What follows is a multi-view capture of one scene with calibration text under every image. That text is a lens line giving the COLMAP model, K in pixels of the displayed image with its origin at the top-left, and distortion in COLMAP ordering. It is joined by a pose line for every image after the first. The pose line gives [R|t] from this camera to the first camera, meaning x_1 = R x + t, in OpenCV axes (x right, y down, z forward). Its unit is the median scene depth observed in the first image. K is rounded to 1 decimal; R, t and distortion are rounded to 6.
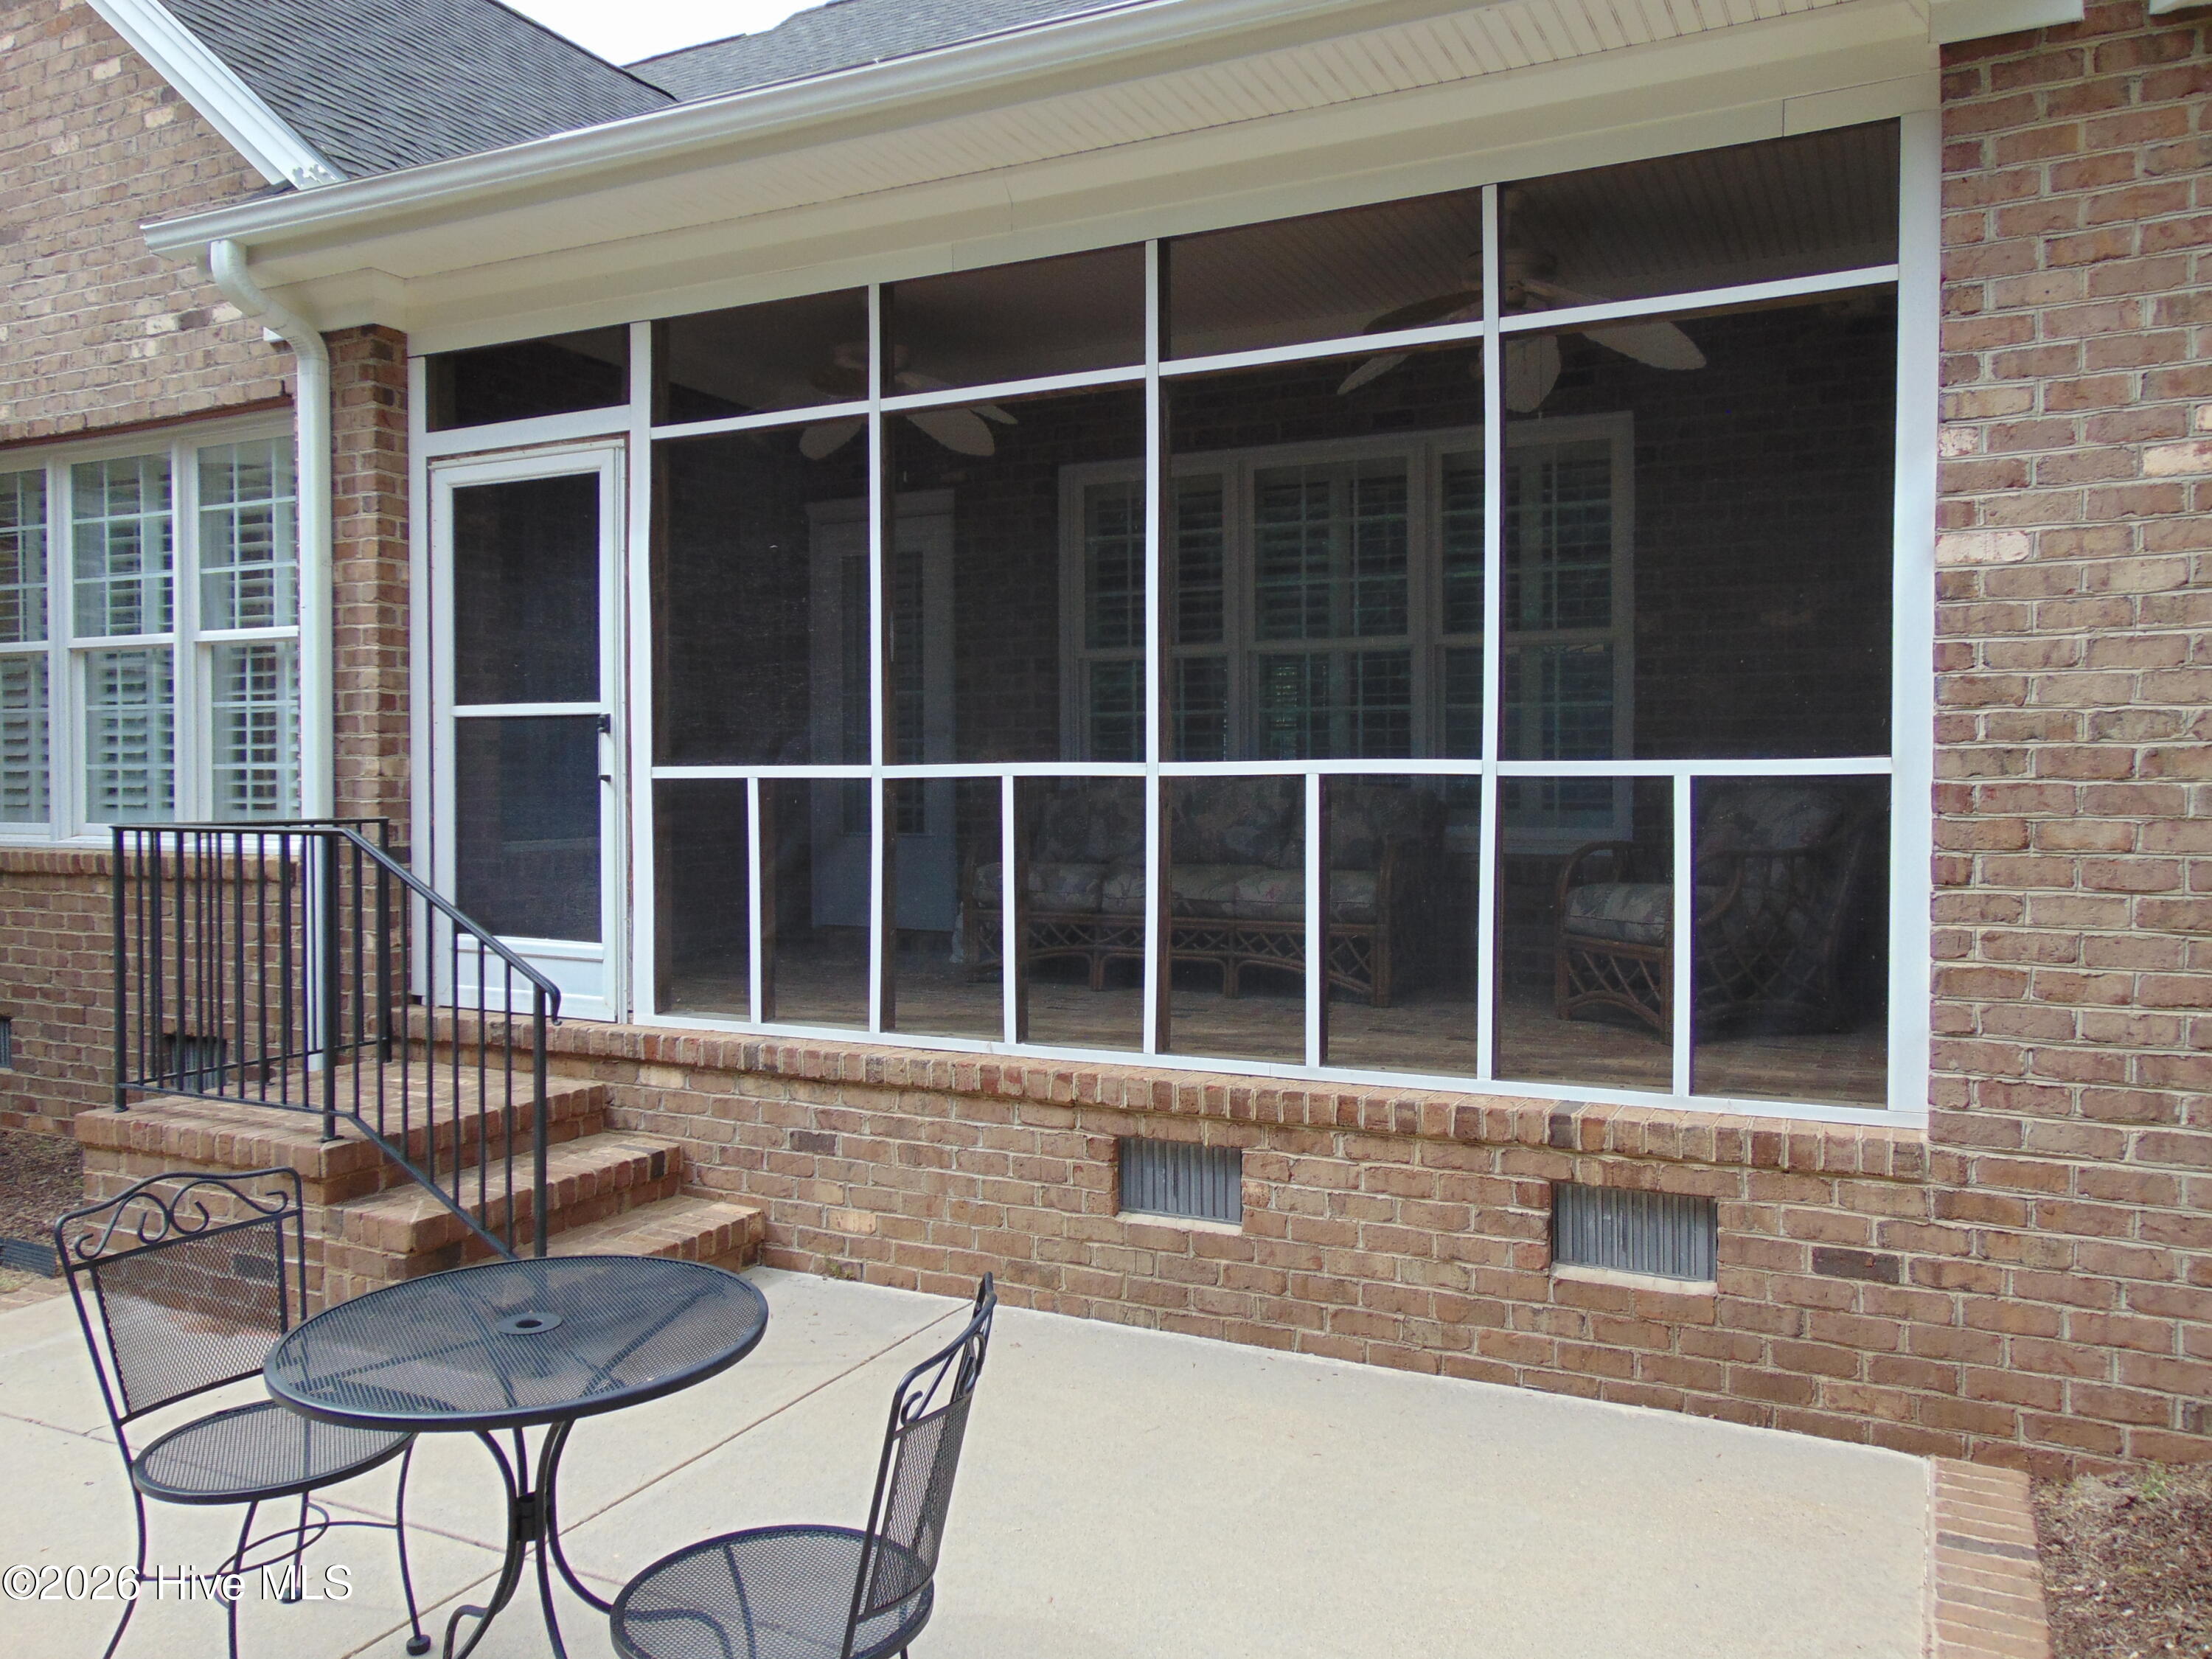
lens RADIAL K [[1632.4, 0, 1103.7], [0, 1632.4, 819.2], [0, 0, 1]] dist [-0.012494, 0.022293]
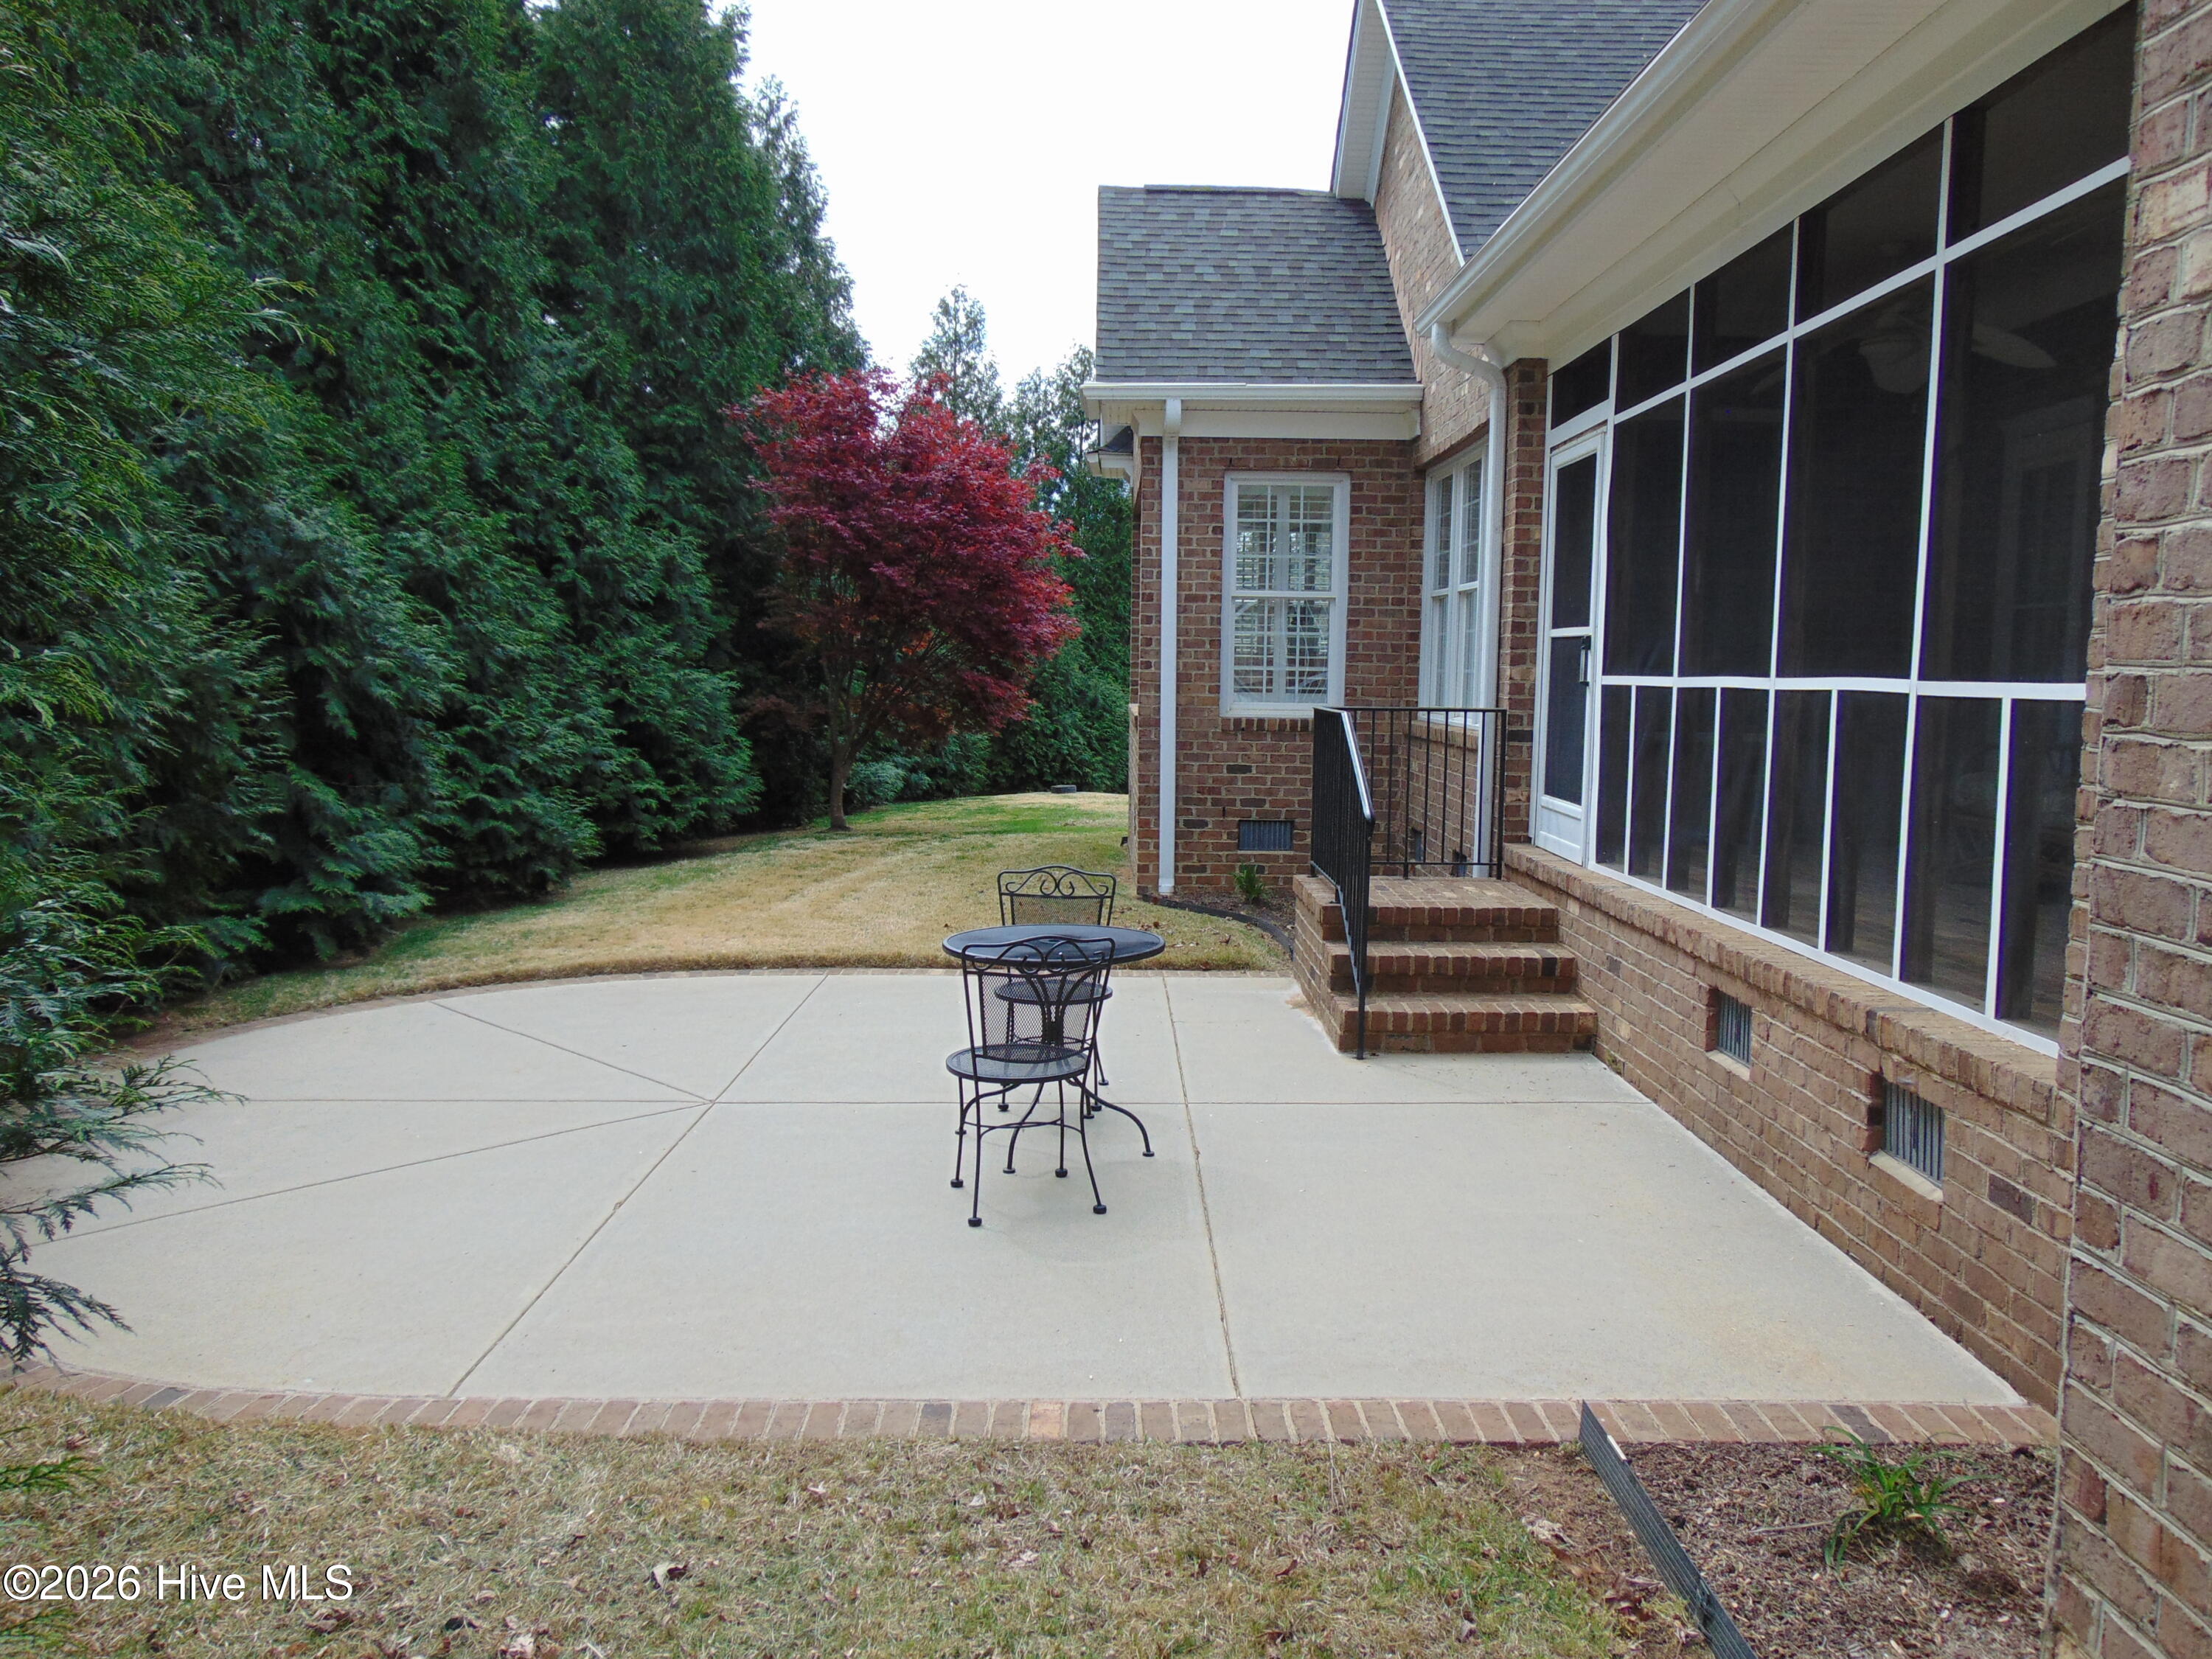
lens RADIAL K [[1632.4, 0, 1103.7], [0, 1632.4, 819.2], [0, 0, 1]] dist [-0.012494, 0.022293]
pose [[0.444291, 0.088774, -0.891473, 0.732063], [-0.031396, 0.996010, 0.083537, -0.013964], [0.895332, -0.009126, 0.445306, 0.048300]]
